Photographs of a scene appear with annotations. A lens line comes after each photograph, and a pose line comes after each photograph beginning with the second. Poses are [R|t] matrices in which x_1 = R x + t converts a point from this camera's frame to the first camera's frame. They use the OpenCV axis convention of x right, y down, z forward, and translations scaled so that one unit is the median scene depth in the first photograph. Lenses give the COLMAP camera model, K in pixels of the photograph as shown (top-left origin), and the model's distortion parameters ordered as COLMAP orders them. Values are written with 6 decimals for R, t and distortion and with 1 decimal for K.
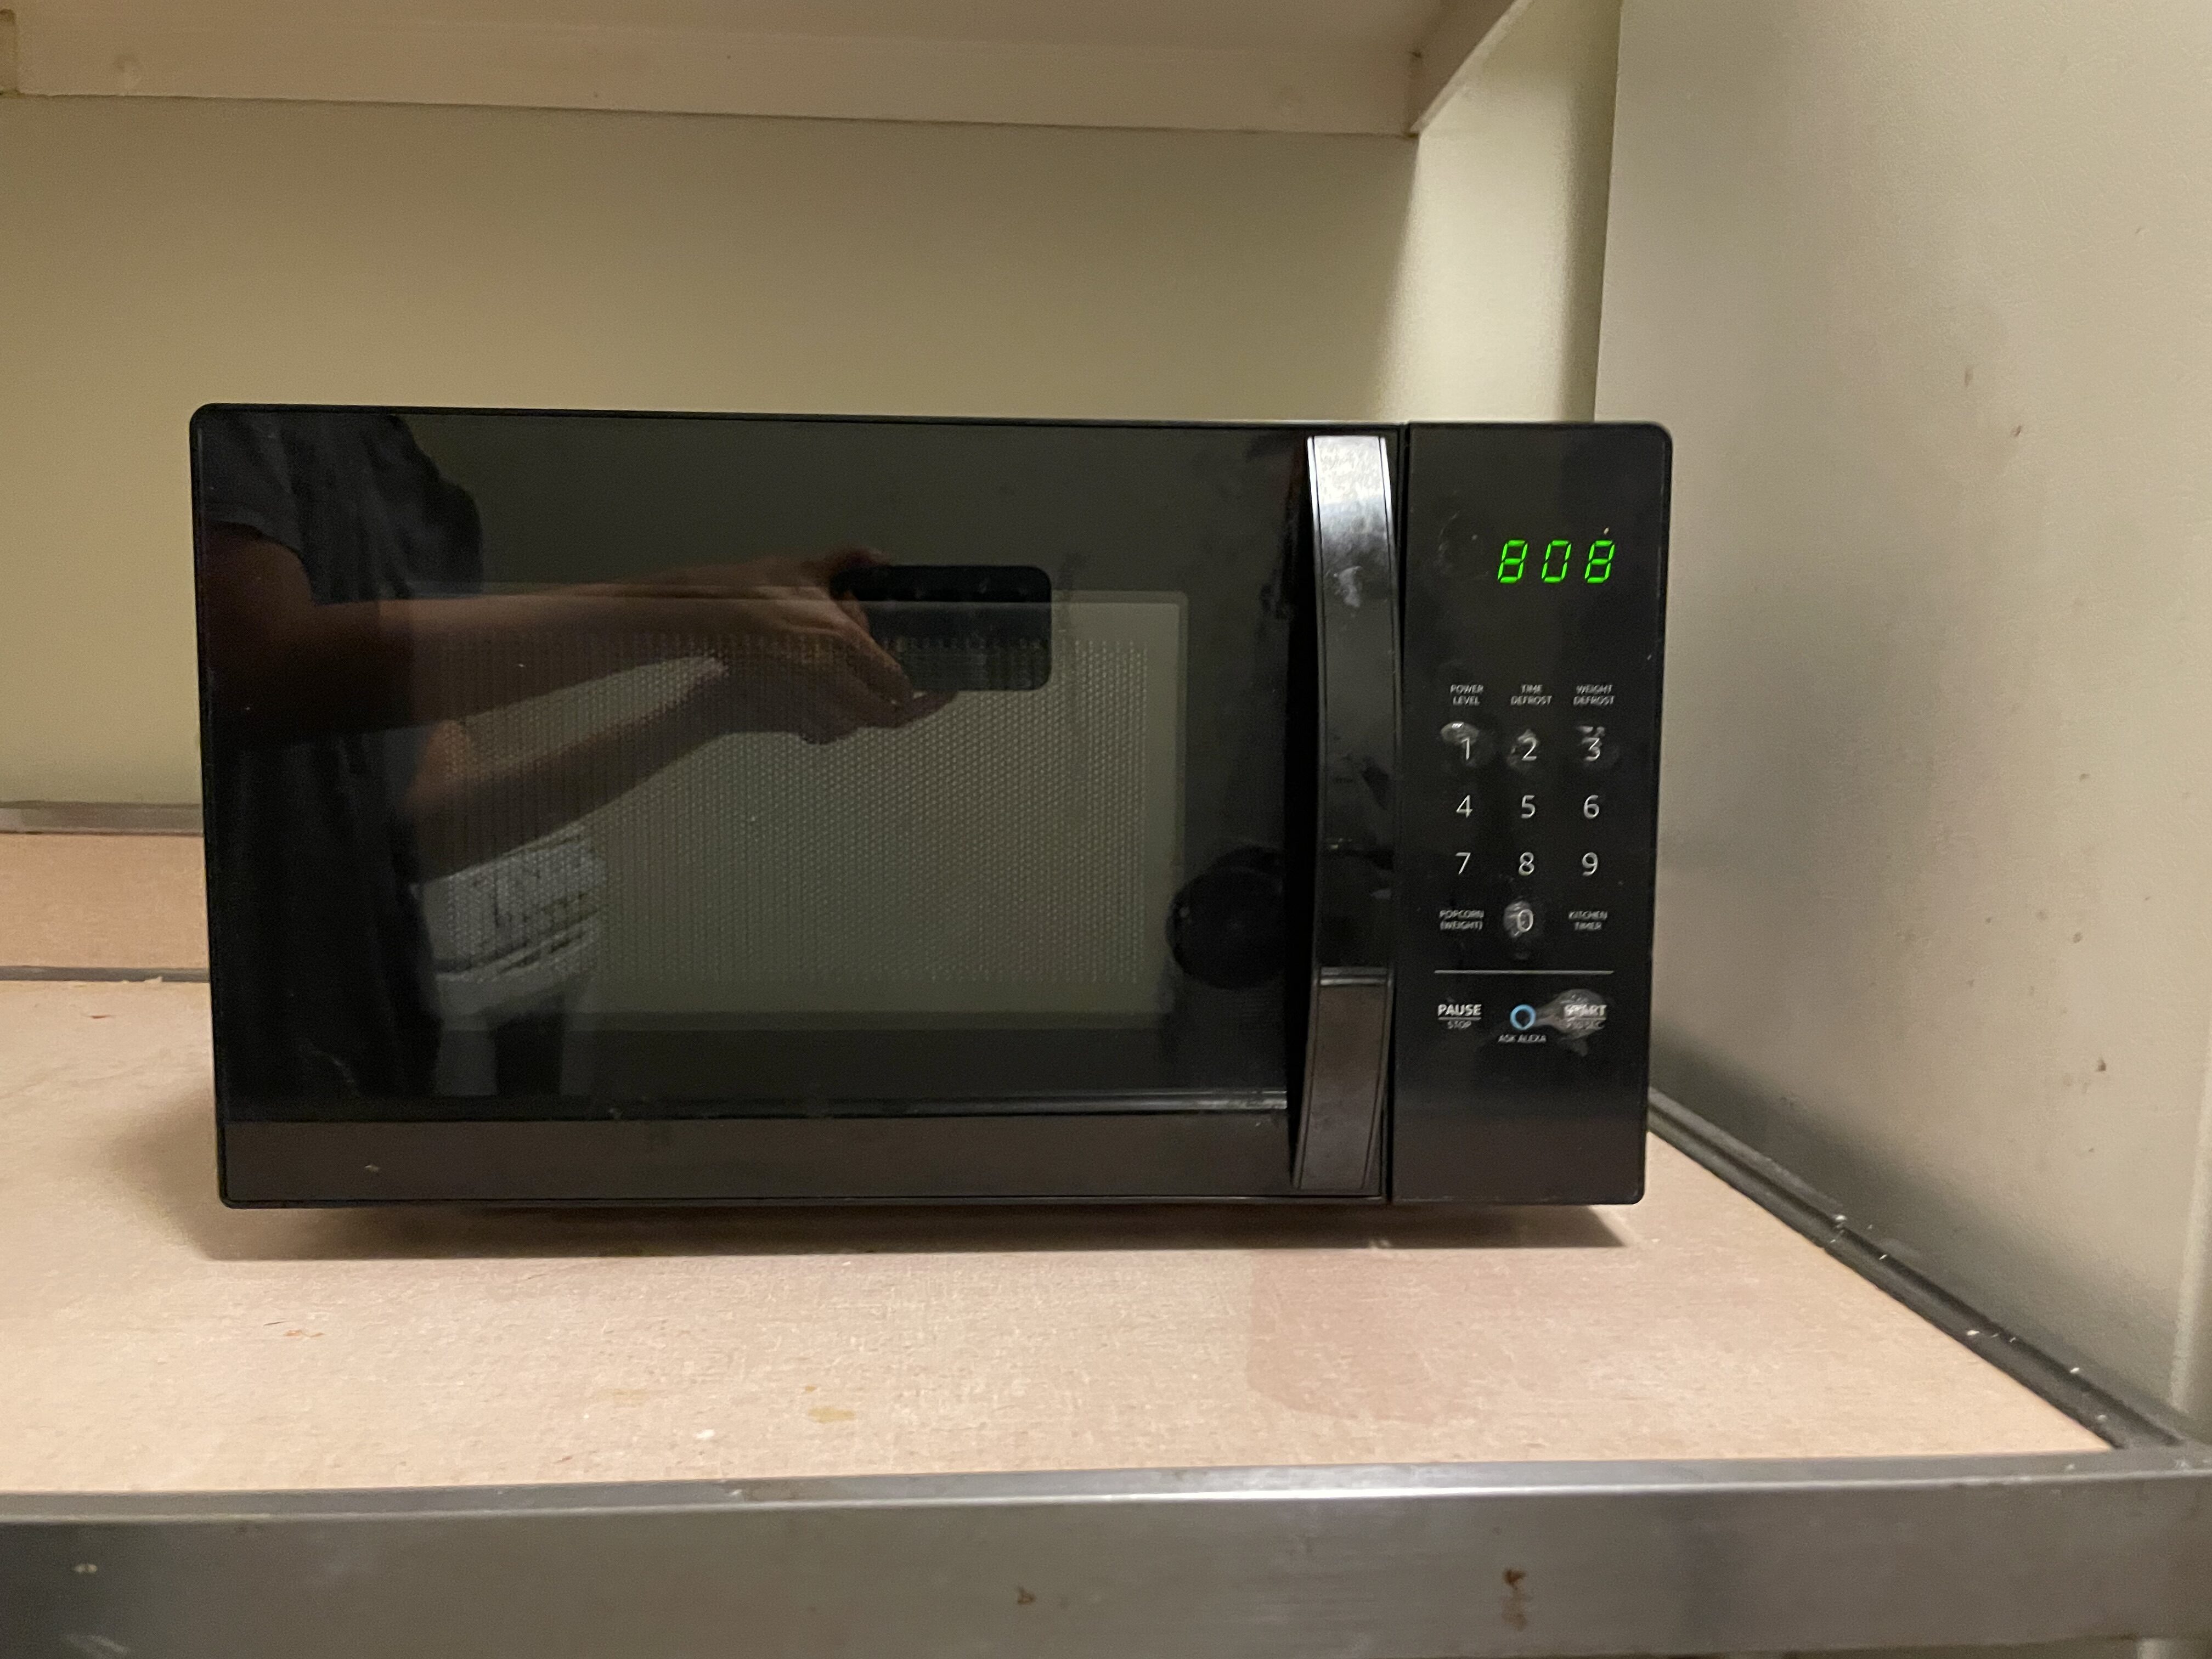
lens RADIAL K [[1711.4, 0, 1102.5], [0, 1711.4, 809.8], [0, 0, 1]] dist [0.076141, -0.118977]
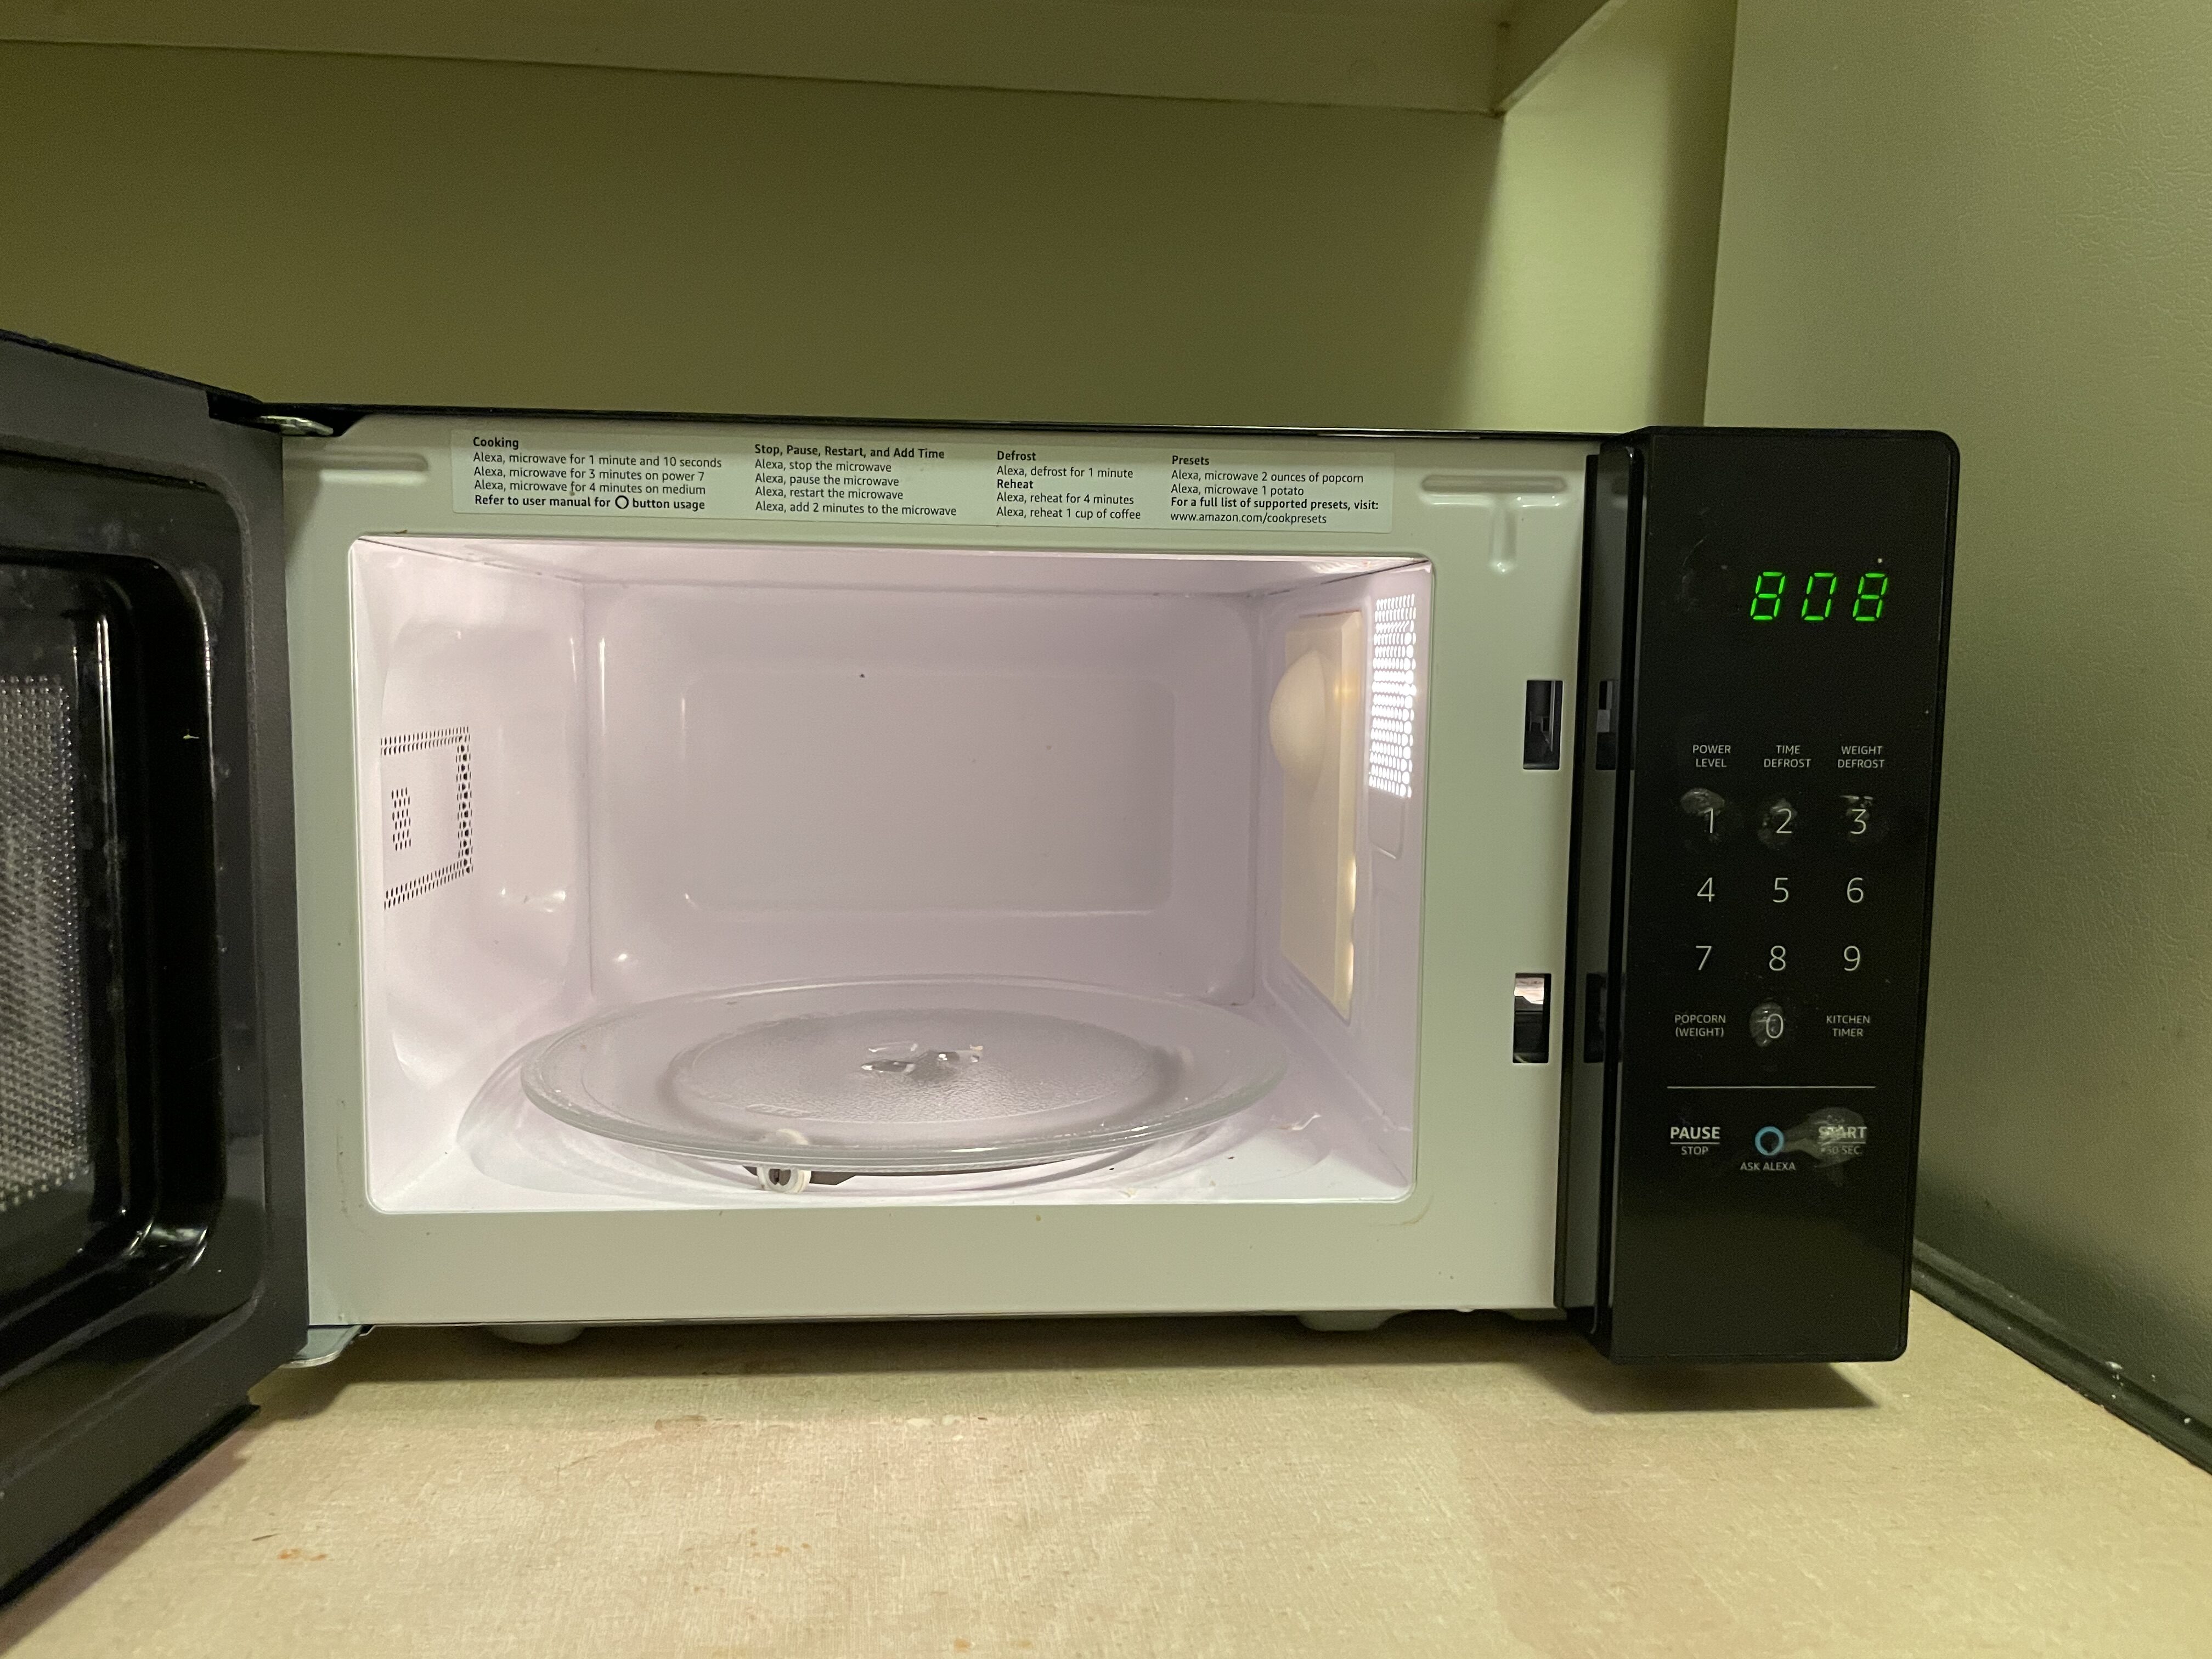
lens RADIAL K [[1711.4, 0, 1112.7], [0, 1711.4, 844.5], [0, 0, 1]] dist [0.076141, -0.118977]
pose [[0.999211, 0.003224, 0.039593, -0.109980], [-0.003827, 0.999877, 0.015180, -0.035565], [-0.039539, -0.015319, 0.999101, 0.175187]]
